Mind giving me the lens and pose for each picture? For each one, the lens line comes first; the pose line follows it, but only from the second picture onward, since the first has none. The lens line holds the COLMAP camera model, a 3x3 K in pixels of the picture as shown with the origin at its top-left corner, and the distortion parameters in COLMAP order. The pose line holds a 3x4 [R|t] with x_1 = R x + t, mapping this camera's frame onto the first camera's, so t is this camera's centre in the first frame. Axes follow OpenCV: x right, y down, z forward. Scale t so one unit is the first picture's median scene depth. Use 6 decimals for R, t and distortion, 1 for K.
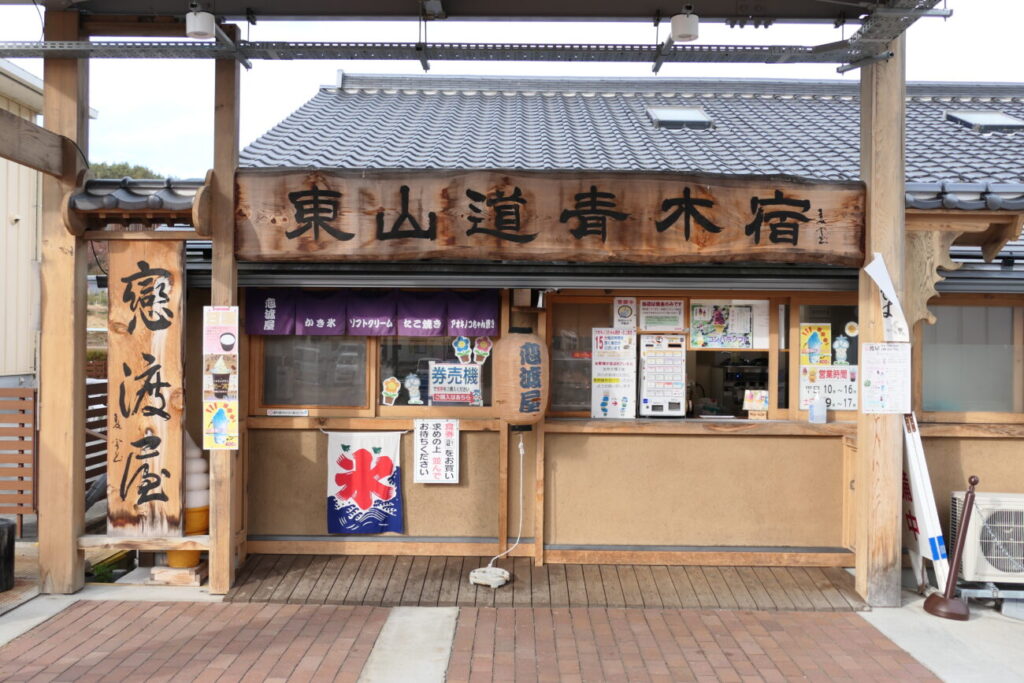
lens RADIAL K [[1012.8, 0, 512.5], [0, 1012.8, 344.2], [0, 0, 1]] dist [-0.015335, 0.000000]
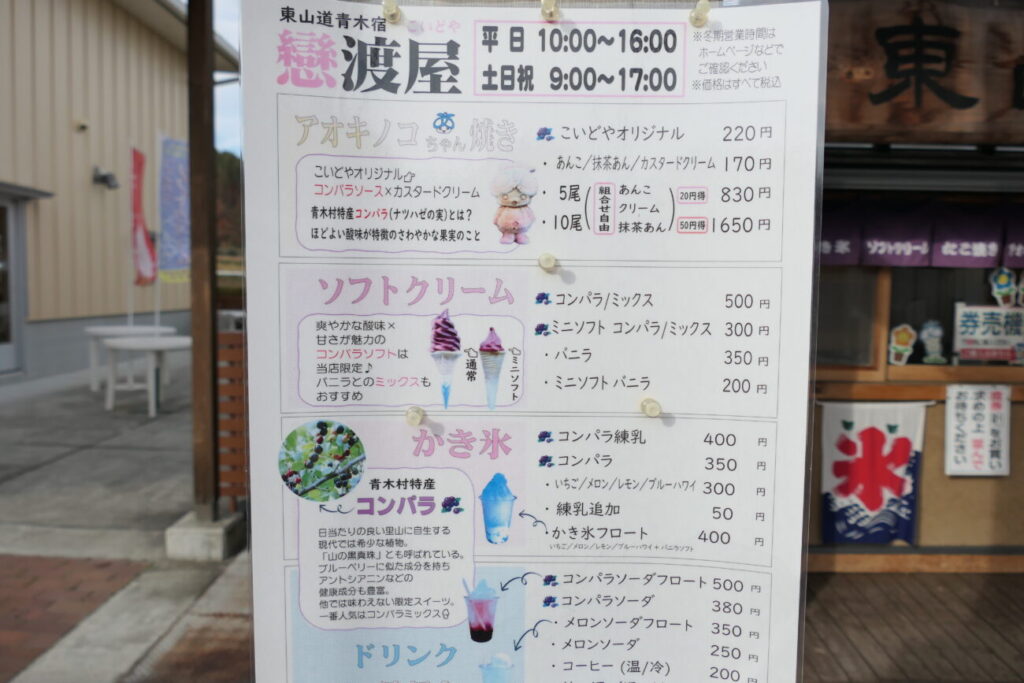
lens RADIAL K [[732.7, 0, 514.8], [0, 732.7, 338.7], [0, 0, 1]] dist [-0.048995, 0.048738]
pose [[0.999477, 0.003421, 0.032145, -0.414263], [-0.005610, 0.997652, 0.068263, 0.008848], [-0.031836, -0.068408, 0.997149, 0.506711]]
